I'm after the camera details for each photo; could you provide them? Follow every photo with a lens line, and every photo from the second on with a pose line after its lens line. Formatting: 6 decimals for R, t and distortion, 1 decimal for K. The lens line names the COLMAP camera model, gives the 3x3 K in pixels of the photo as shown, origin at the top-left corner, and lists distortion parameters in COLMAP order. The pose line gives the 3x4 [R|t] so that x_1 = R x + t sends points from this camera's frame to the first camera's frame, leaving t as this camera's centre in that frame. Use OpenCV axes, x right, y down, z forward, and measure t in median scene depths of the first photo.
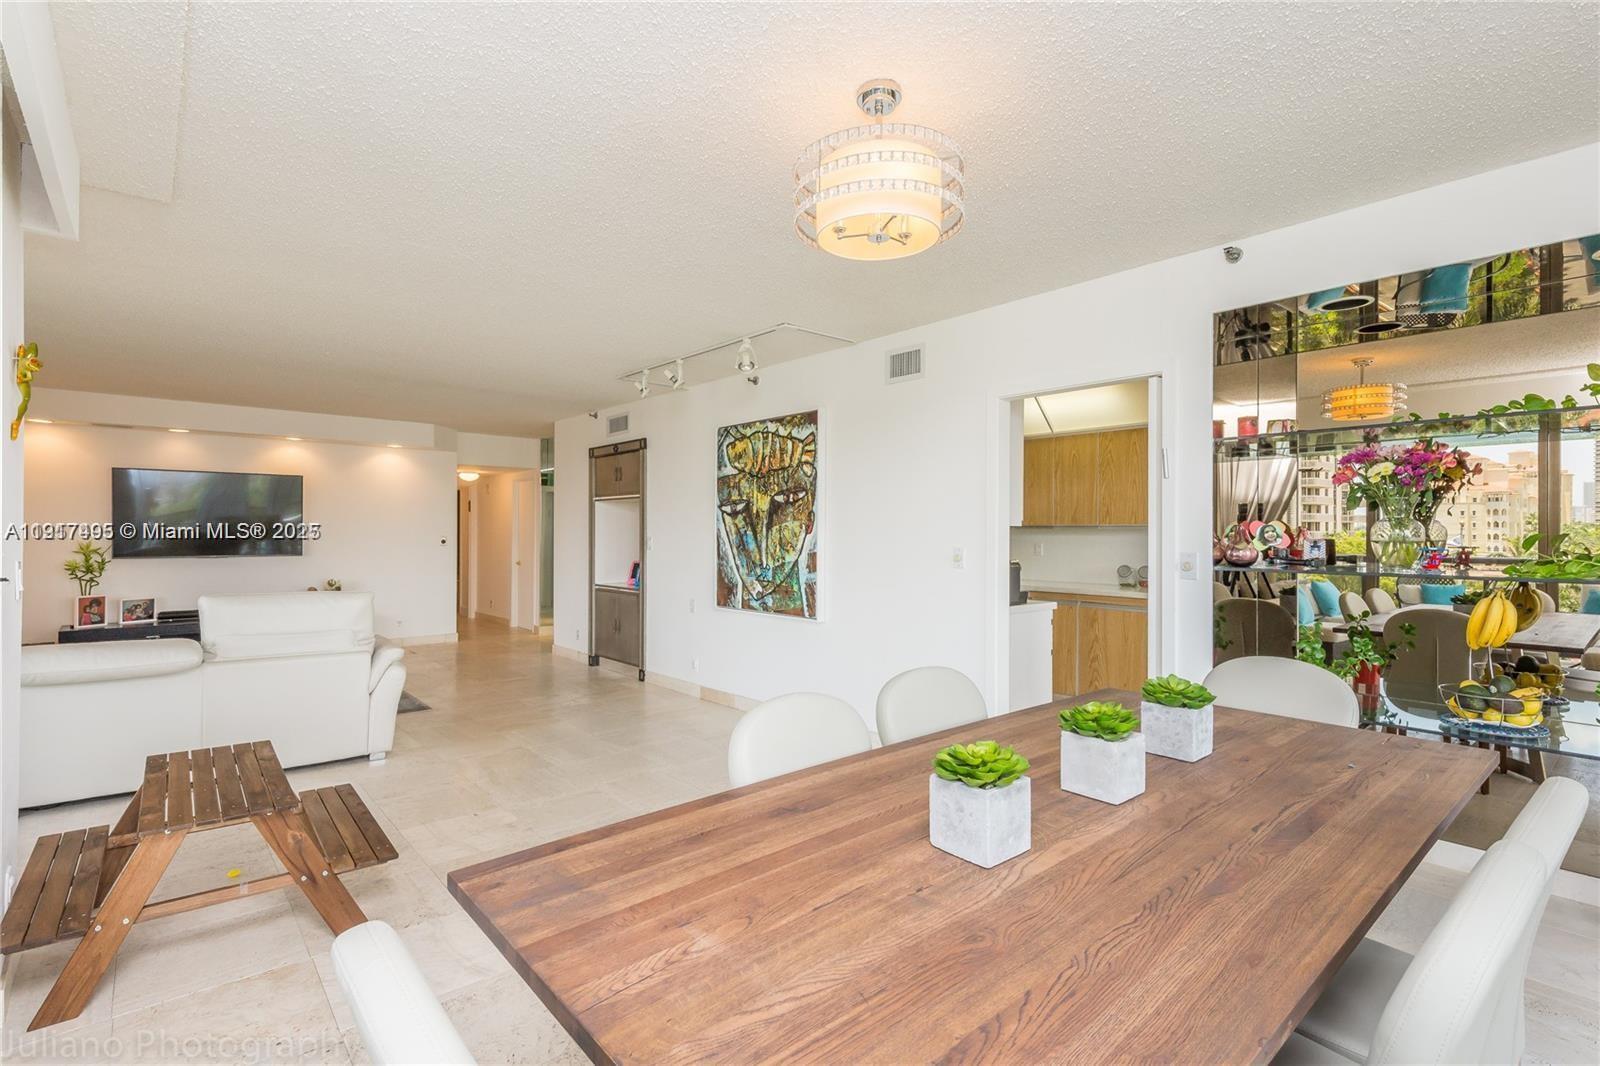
lens RADIAL K [[757.6, 0, 800.0], [0, 757.6, 533.0], [0, 0, 1]] dist [0.004543, 0.000487]
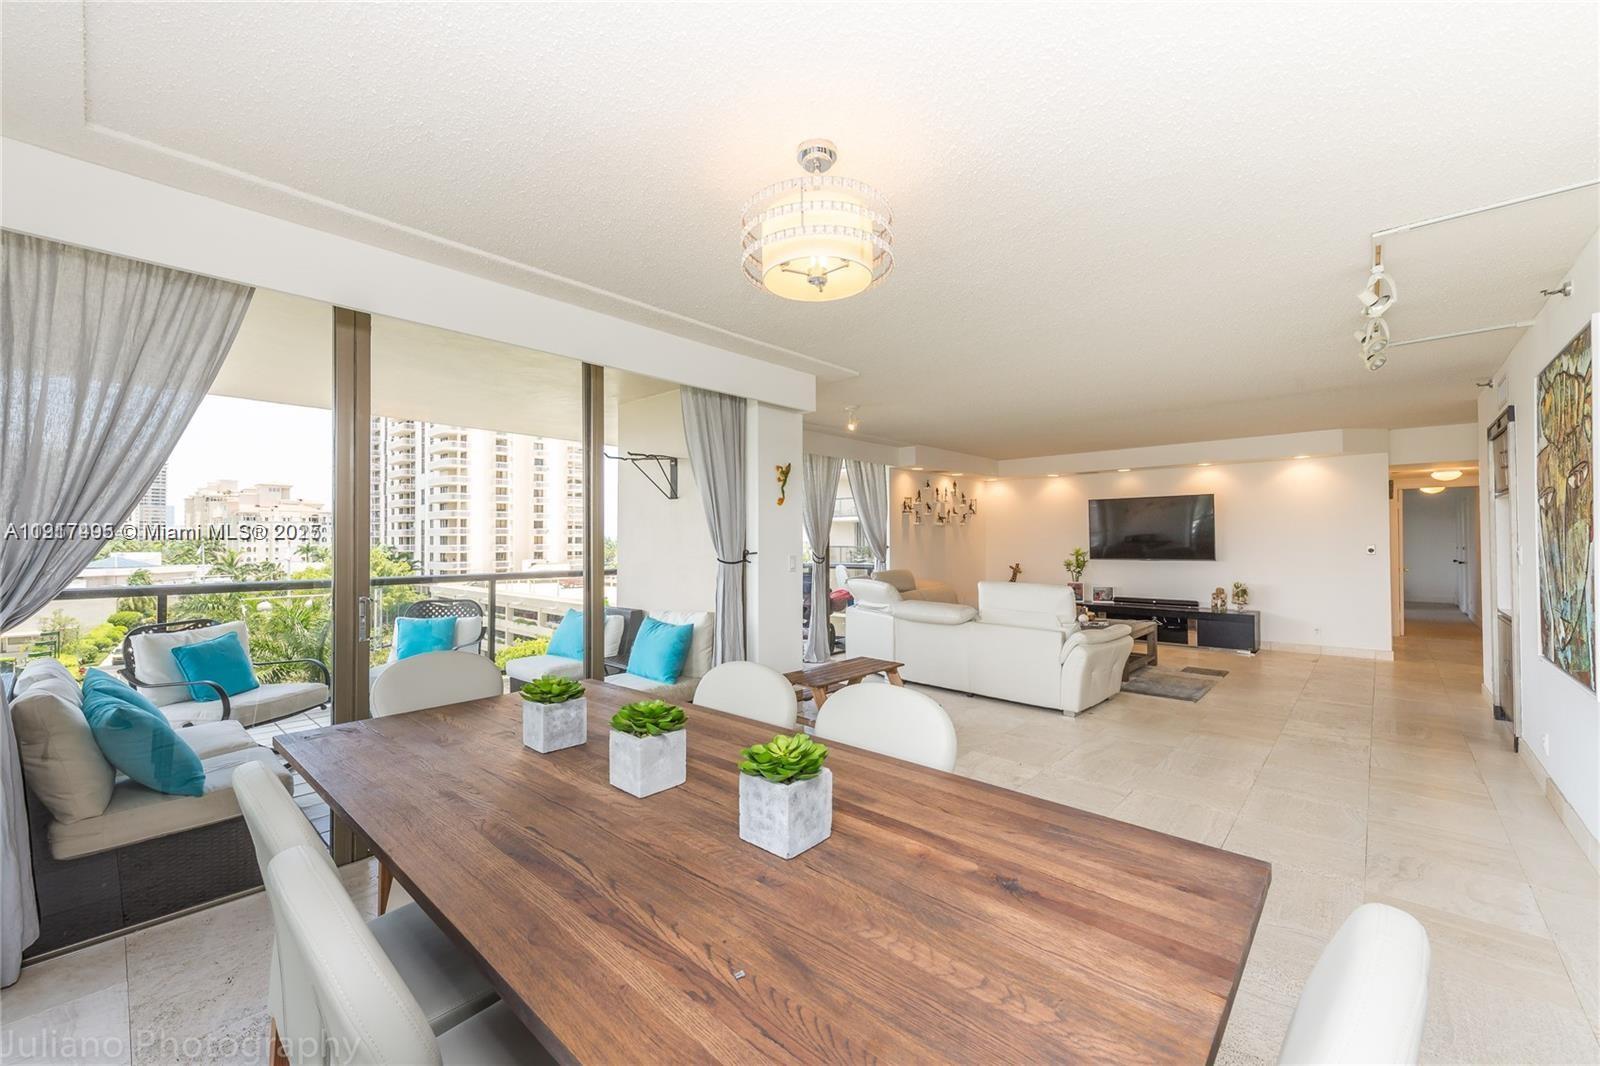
lens RADIAL K [[636.3, 0, 784.0], [0, 636.3, 534.7], [0, 0, 1]] dist [0.001859, -0.000342]
pose [[0.104311, -0.015329, -0.994427, 0.480943], [0.004337, 0.999879, -0.014958, 0.001262], [0.994535, -0.002752, 0.104365, 0.400633]]
